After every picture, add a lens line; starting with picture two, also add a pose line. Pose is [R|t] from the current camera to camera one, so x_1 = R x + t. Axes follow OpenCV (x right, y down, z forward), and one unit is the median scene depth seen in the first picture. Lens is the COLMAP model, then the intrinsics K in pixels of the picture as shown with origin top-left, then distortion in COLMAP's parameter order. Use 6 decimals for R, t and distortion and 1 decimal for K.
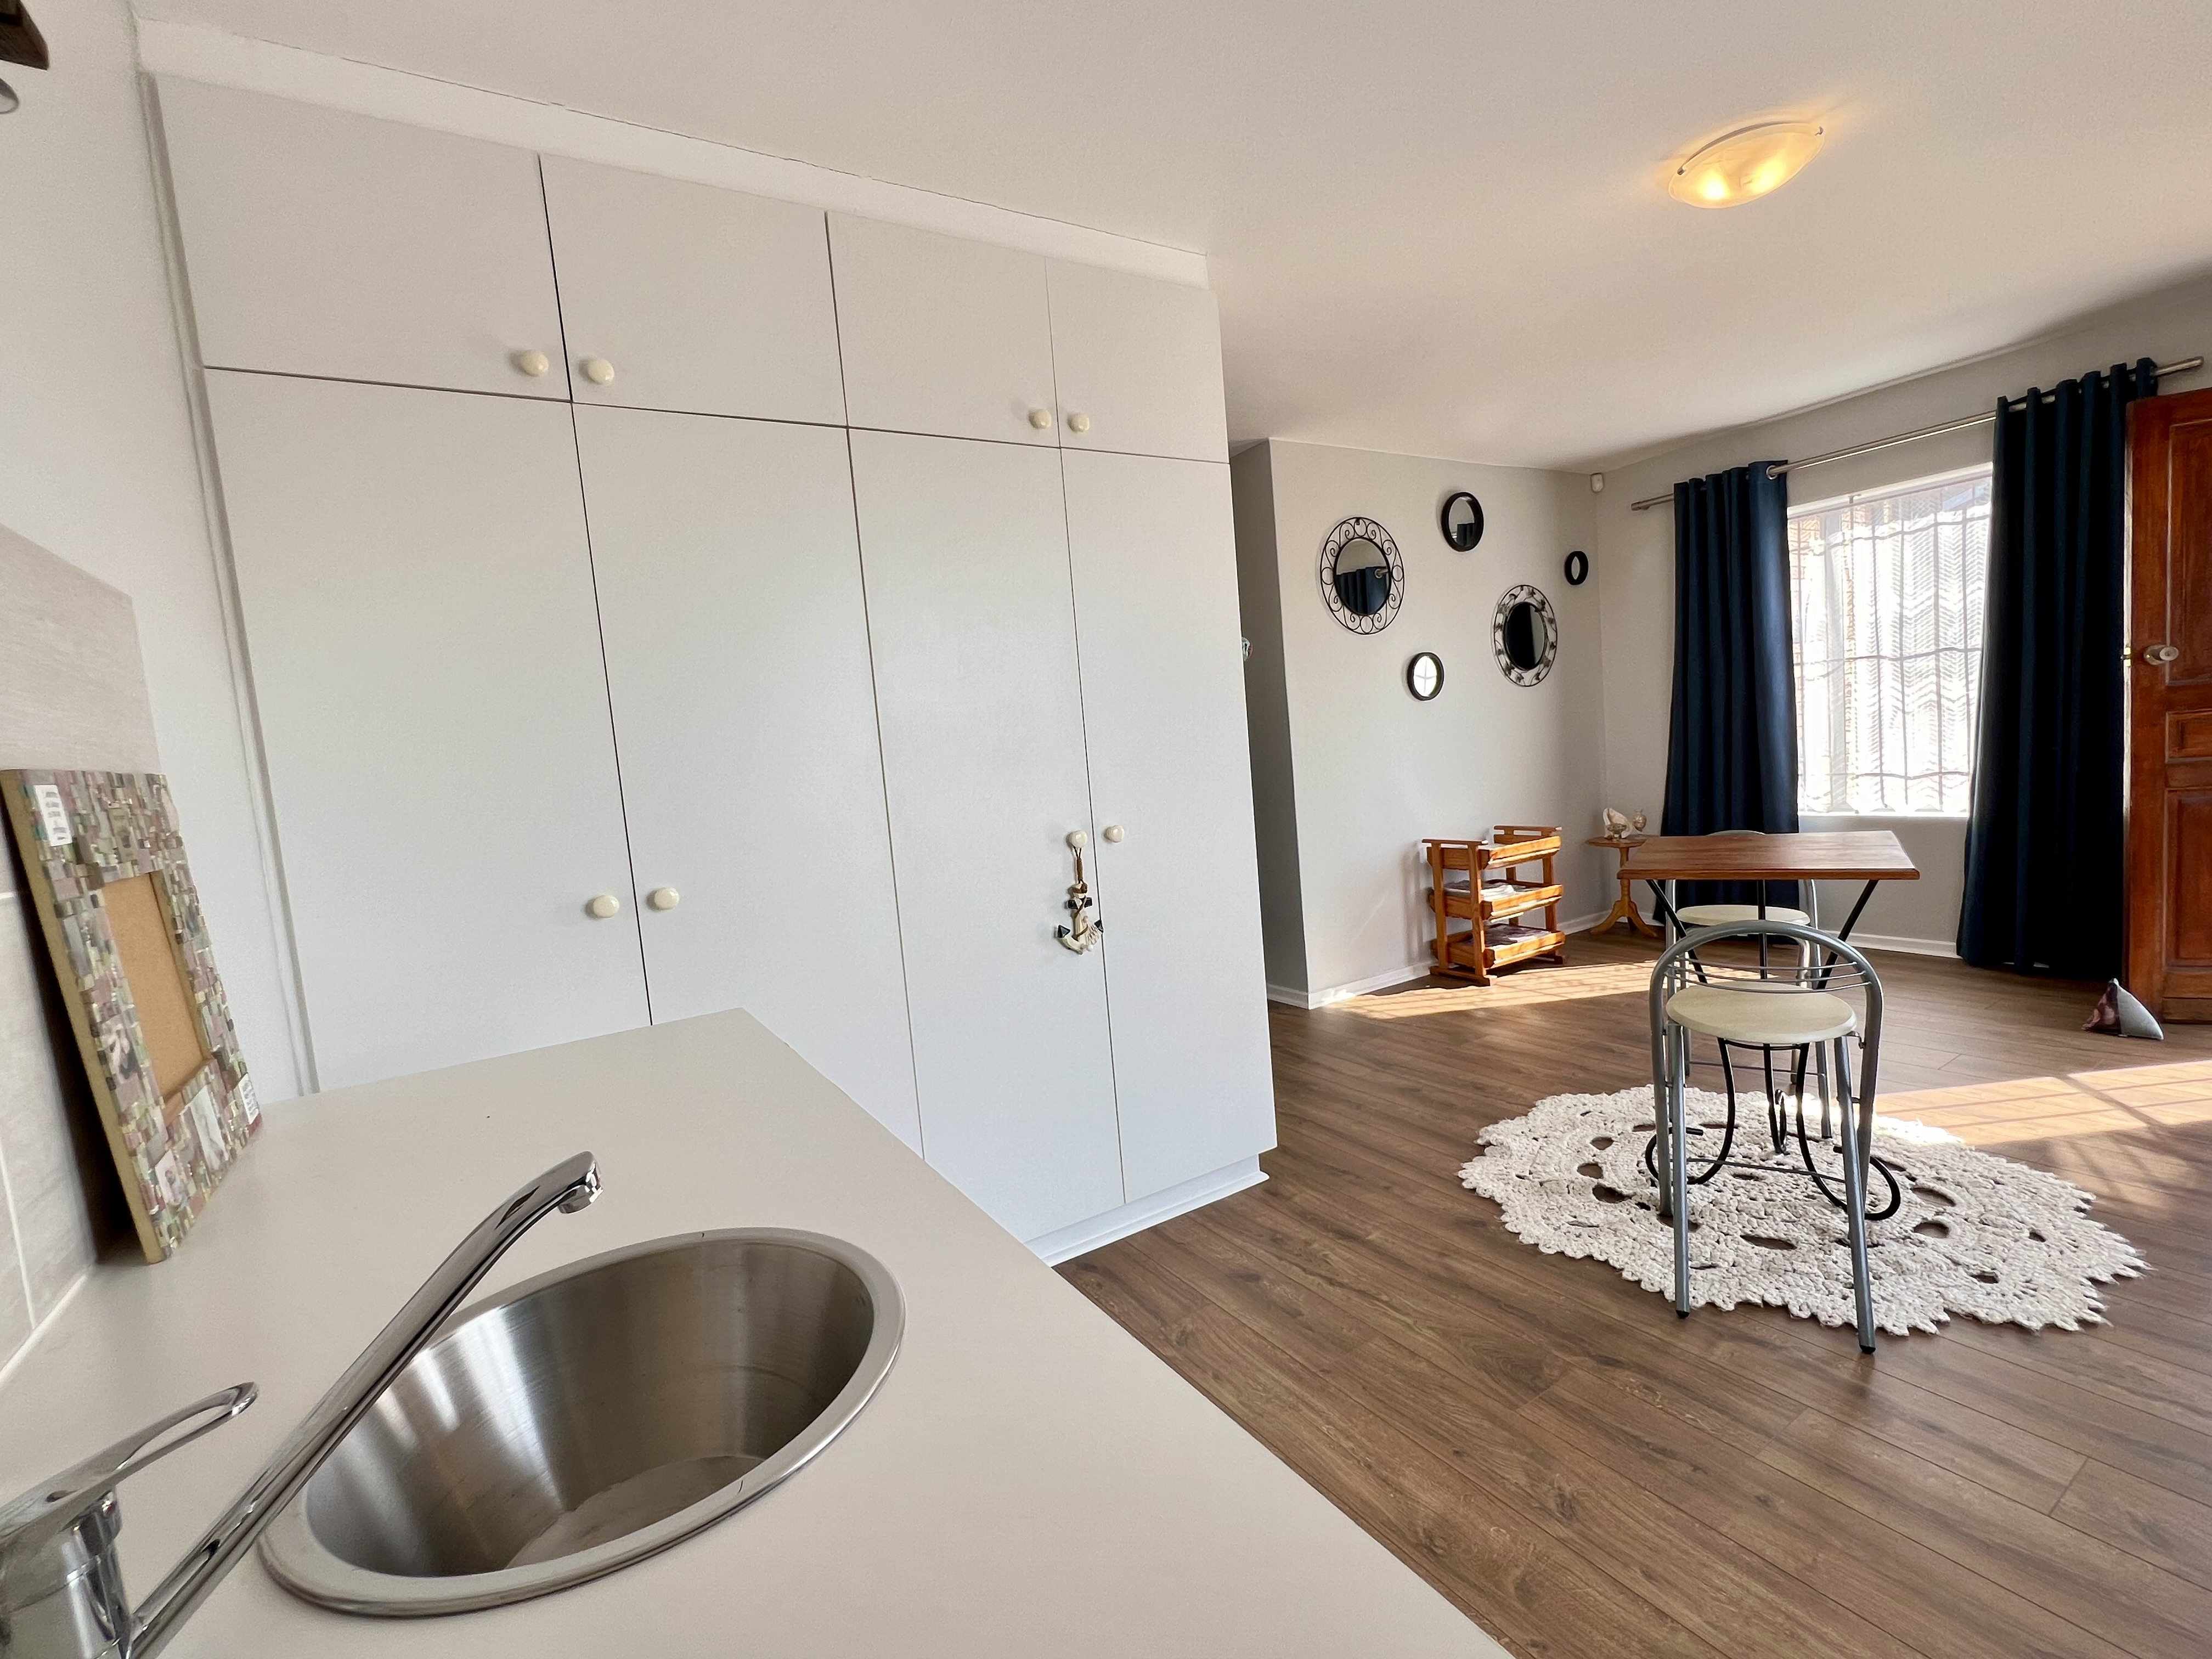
lens RADIAL K [[979.2, 0, 1111.0], [0, 979.2, 832.2], [0, 0, 1]] dist [0.000968, 0.000043]
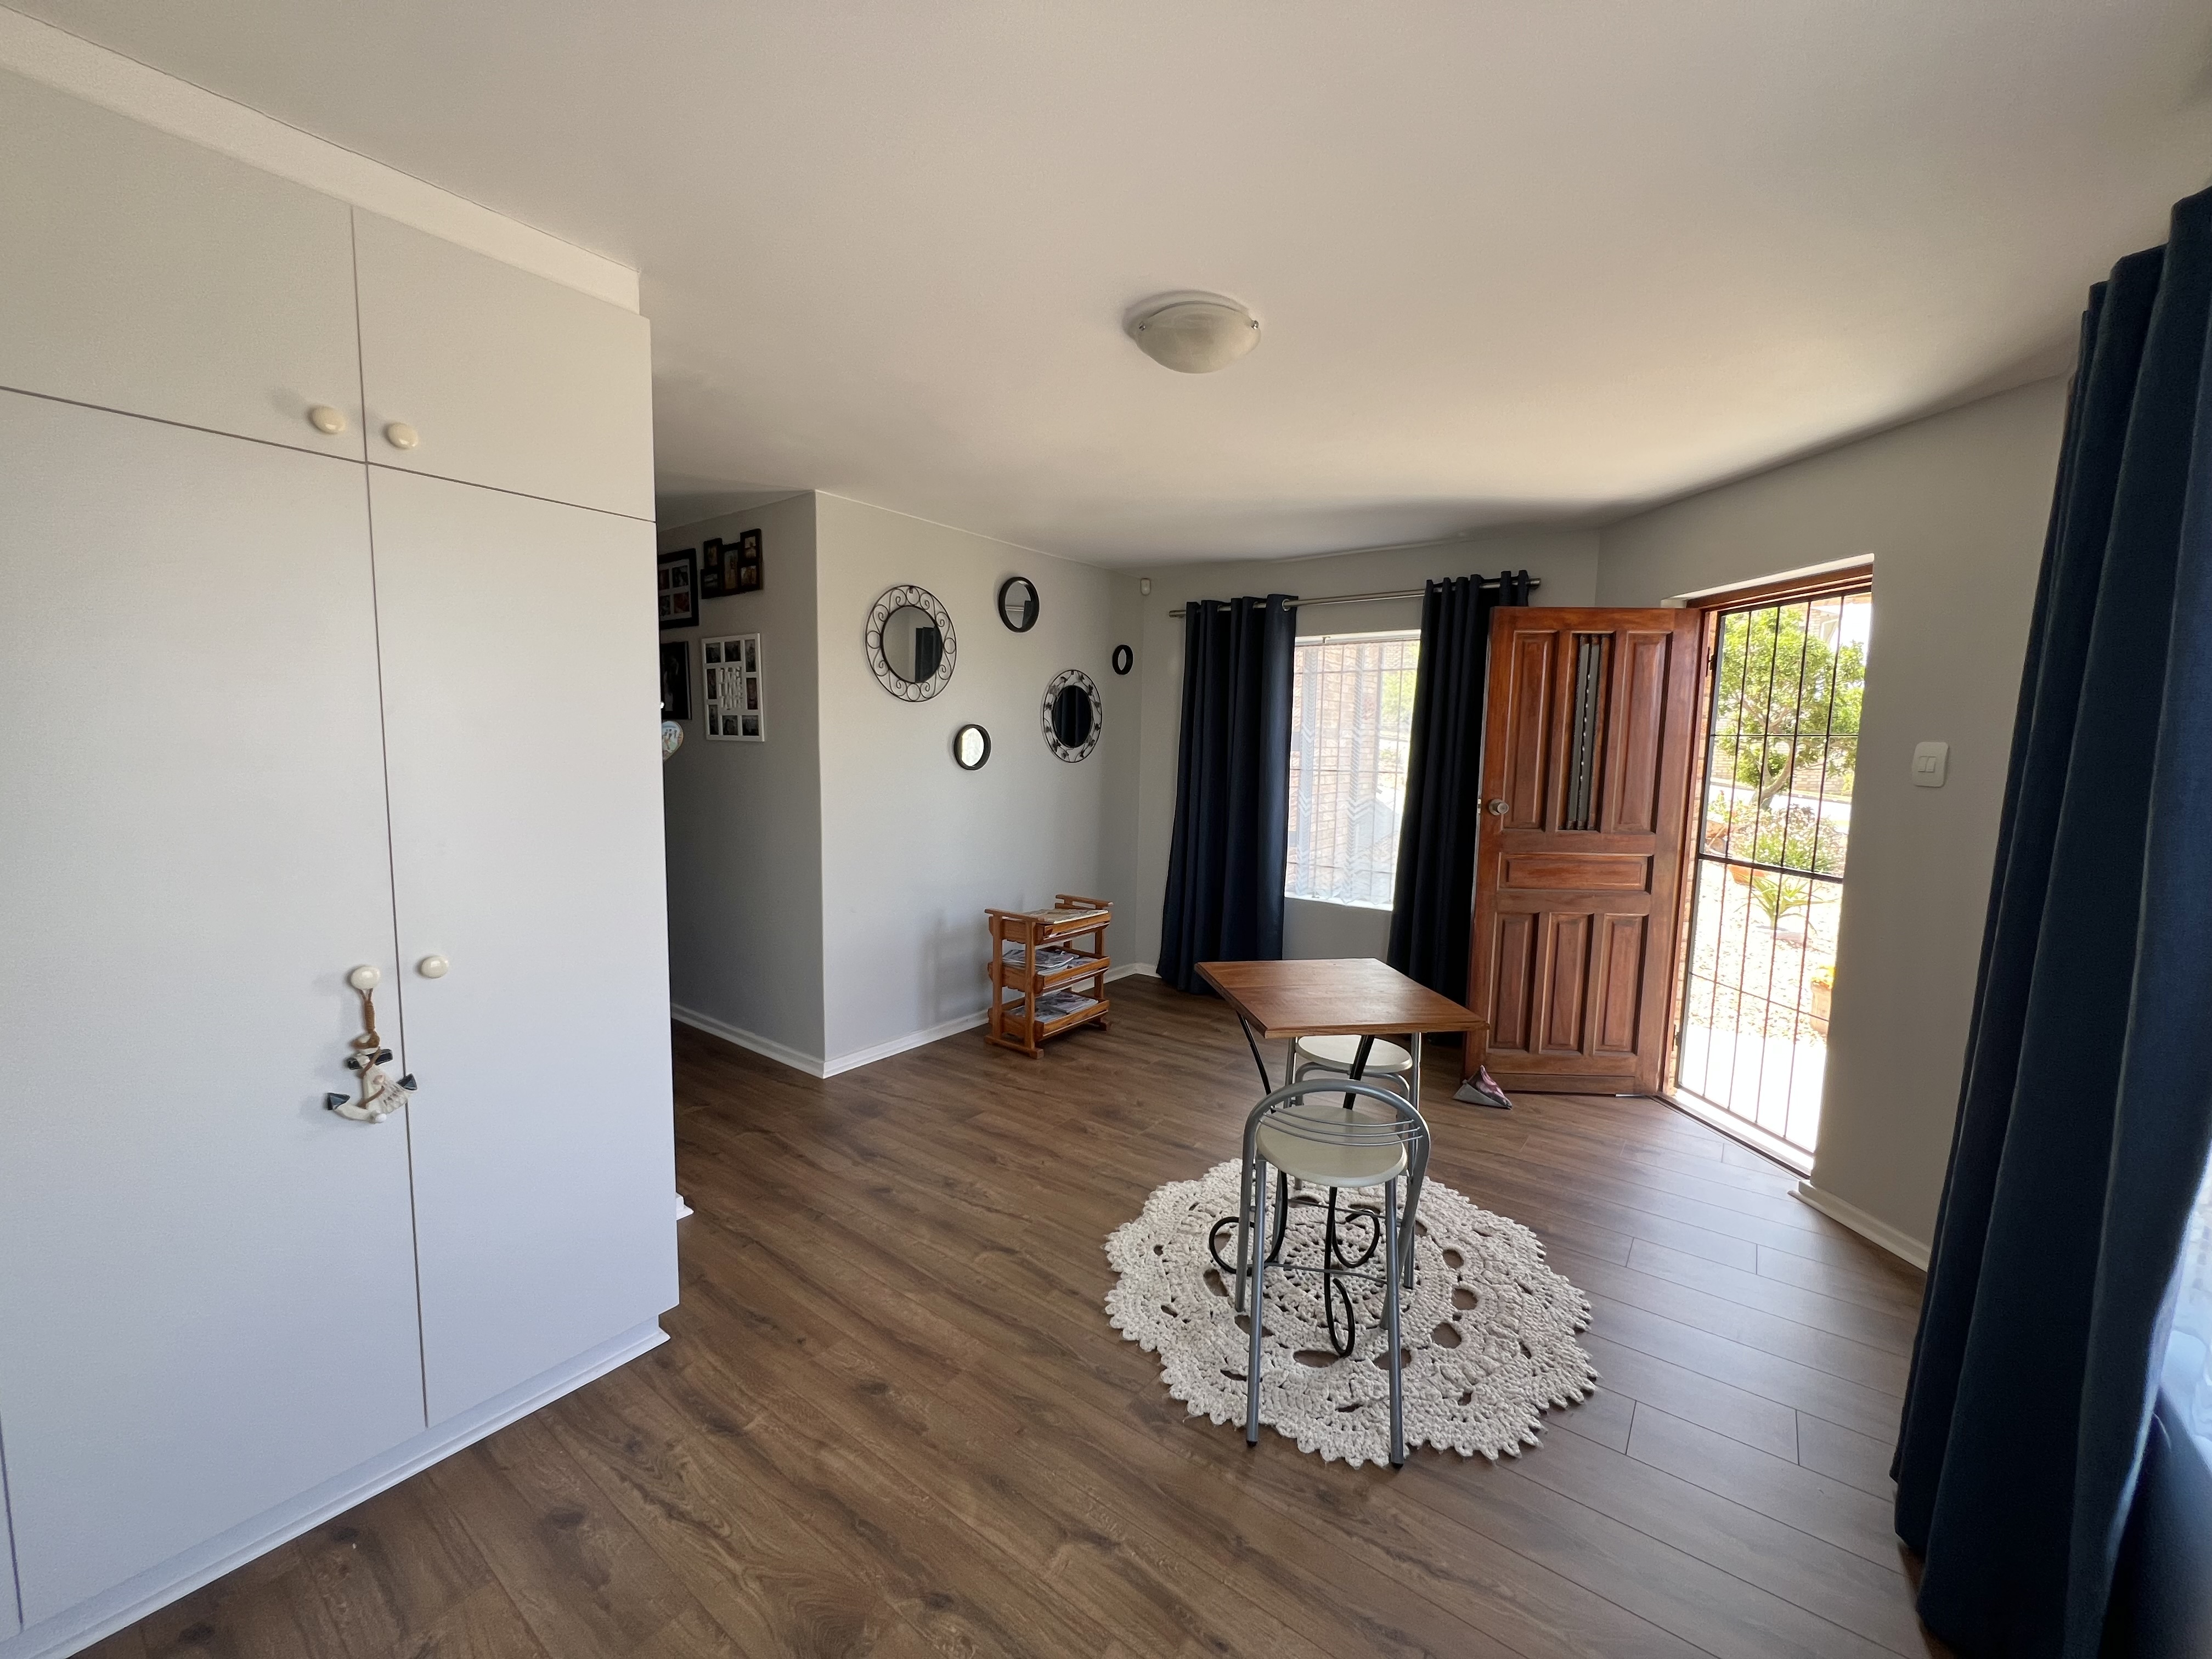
lens RADIAL K [[885.6, 0, 1106.0], [0, 885.6, 835.3], [0, 0, 1]] dist [-0.000965, 0.000183]
pose [[0.929148, 0.067955, 0.363408, 0.130416], [-0.069187, 0.997557, -0.009643, -0.073830], [-0.363176, -0.016184, 0.931580, 0.080454]]
